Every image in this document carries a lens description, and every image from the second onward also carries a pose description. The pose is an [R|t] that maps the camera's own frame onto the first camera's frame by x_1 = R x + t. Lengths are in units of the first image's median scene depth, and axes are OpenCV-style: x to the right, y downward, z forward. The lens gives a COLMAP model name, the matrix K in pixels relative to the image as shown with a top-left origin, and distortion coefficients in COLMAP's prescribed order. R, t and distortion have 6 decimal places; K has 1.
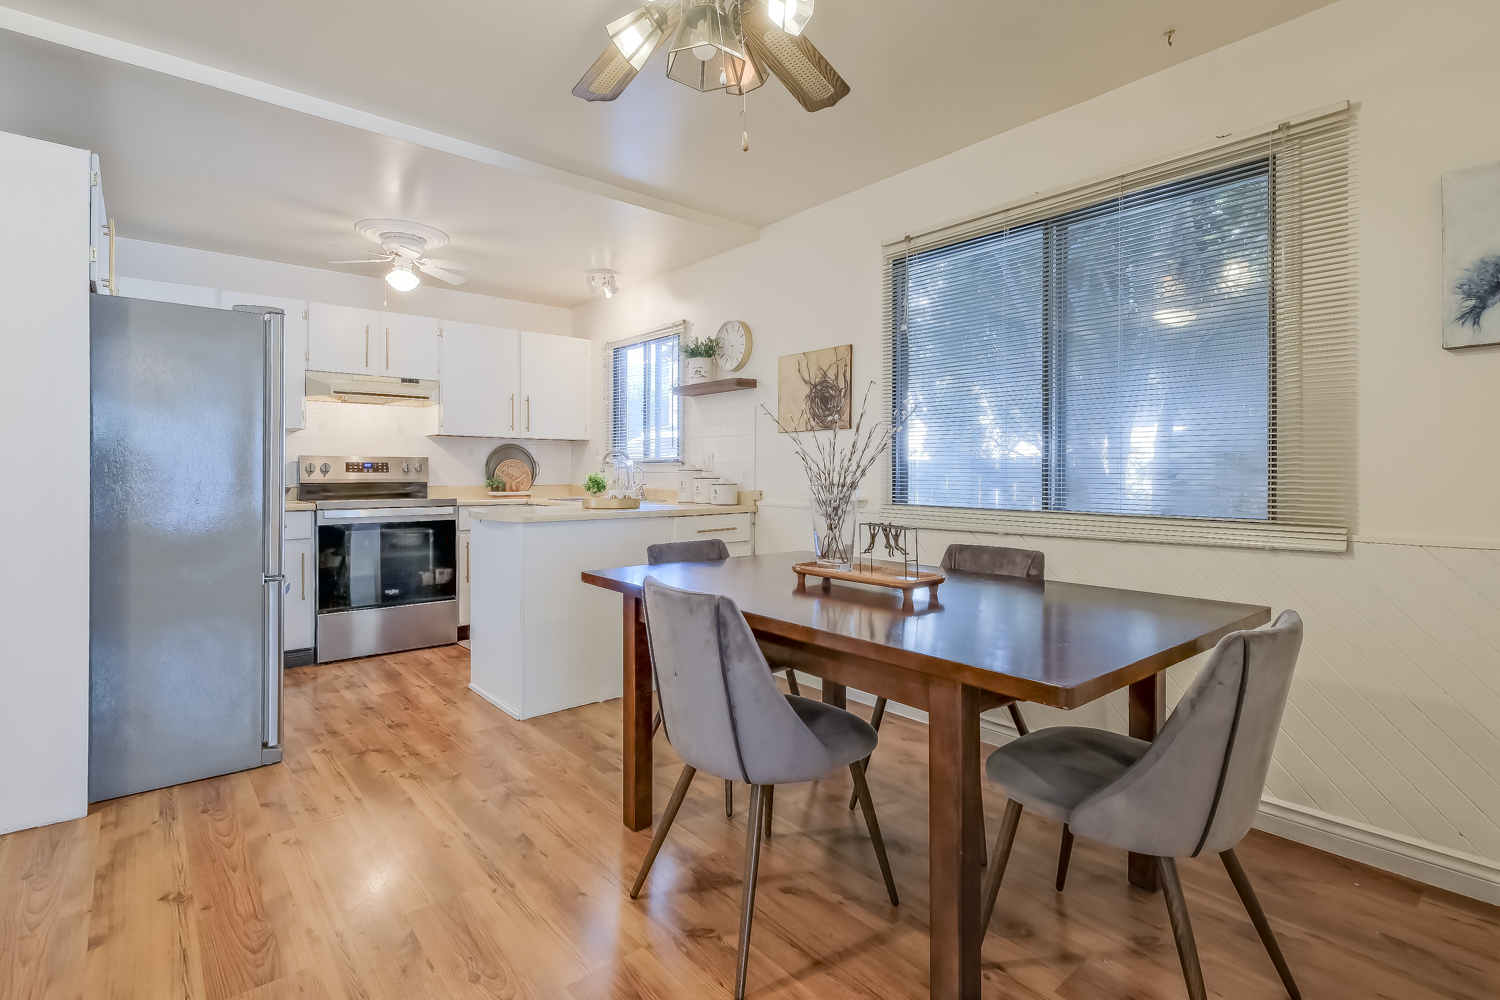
lens RADIAL K [[710.6, 0, 743.5], [0, 710.6, 475.0], [0, 0, 1]] dist [0.001457, 0.000689]
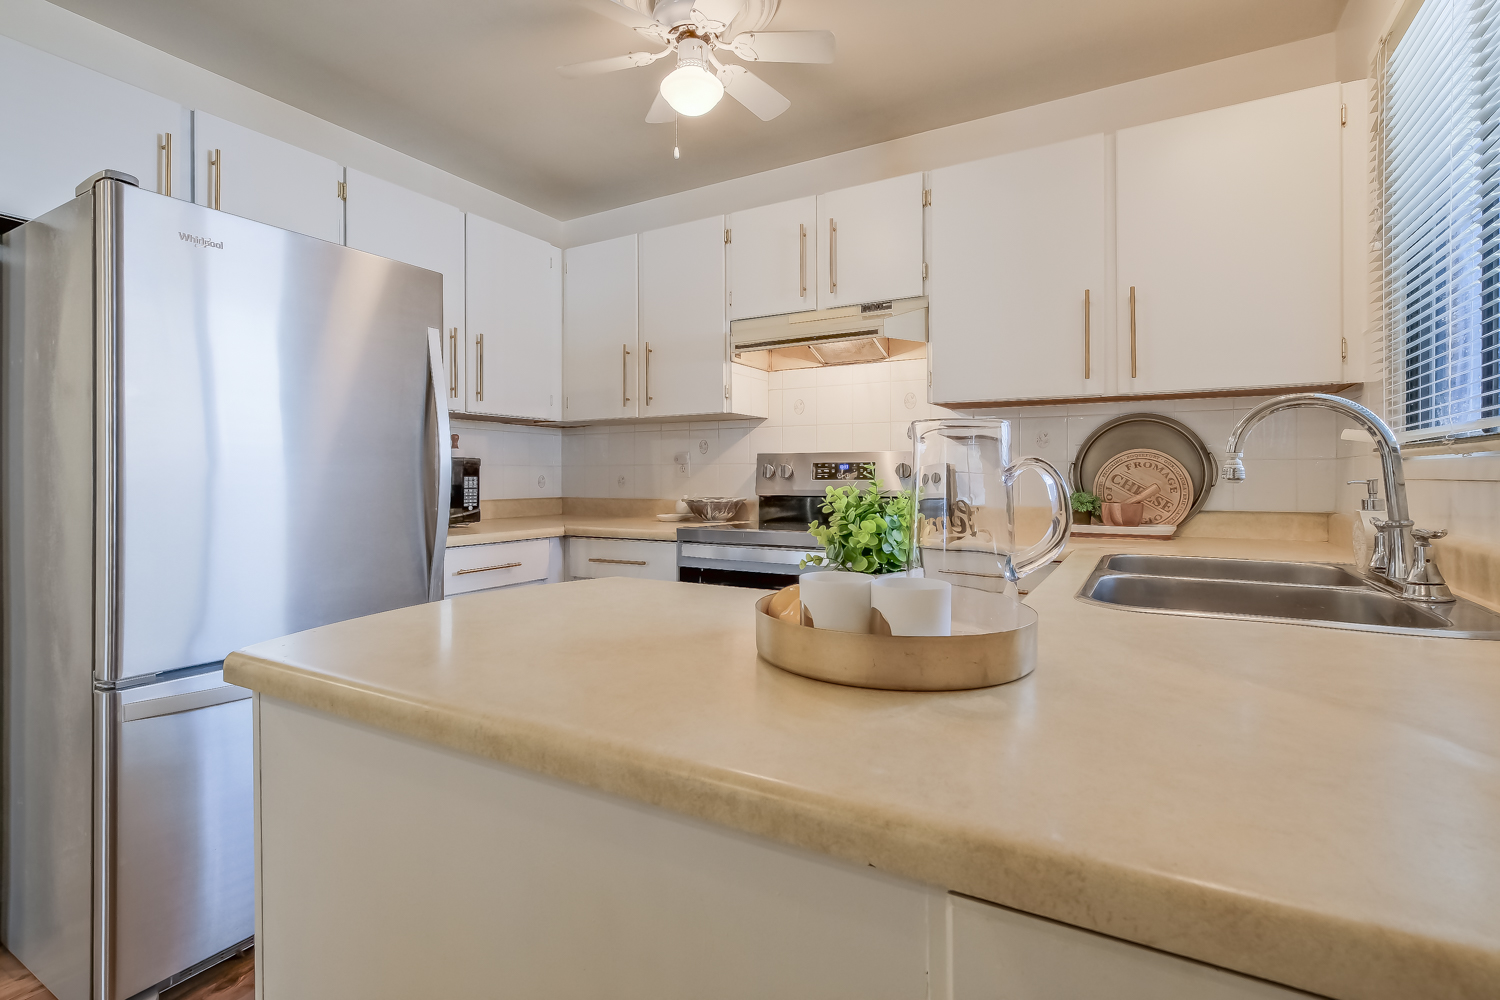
lens RADIAL K [[710.6, 0, 752.4], [0, 710.6, 477.6], [0, 0, 1]] dist [0.001457, 0.000689]
pose [[0.333897, -0.003689, -0.942602, 0.001271], [-0.004617, 0.999974, -0.005549, -0.001458], [0.942598, 0.006205, 0.333871, 0.753920]]
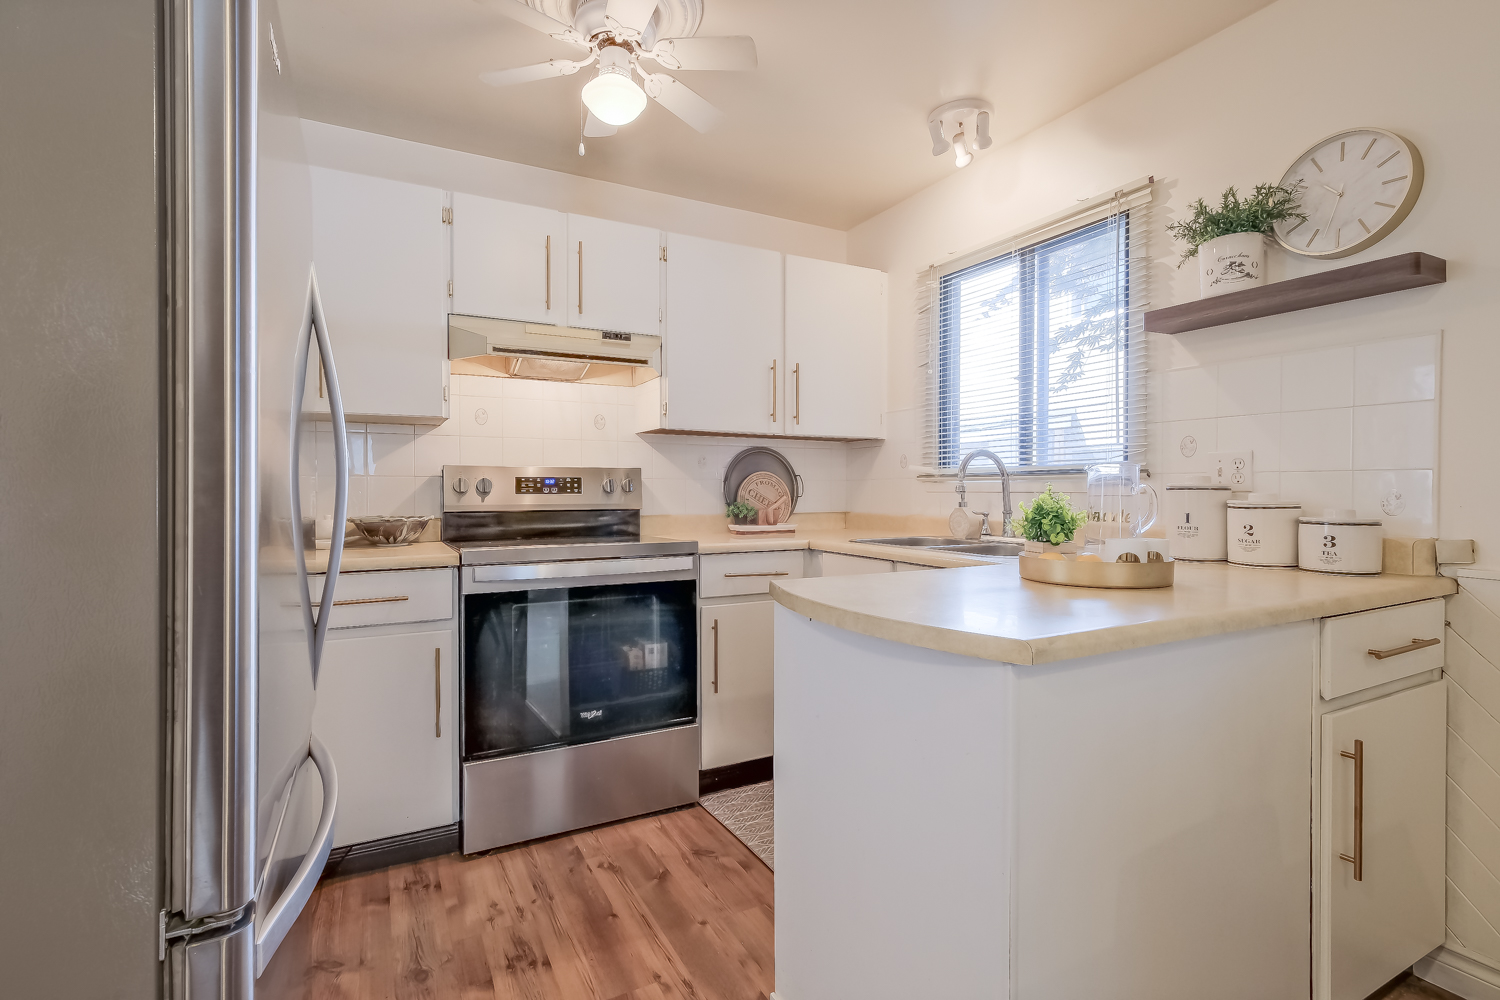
lens RADIAL K [[710.6, 0, 745.6], [0, 710.6, 489.8], [0, 0, 1]] dist [0.001457, 0.000689]
pose [[0.976872, -0.002684, -0.213808, -0.247234], [0.001842, 0.999990, -0.004135, -0.004290], [0.213817, 0.003646, 0.976867, 0.466147]]
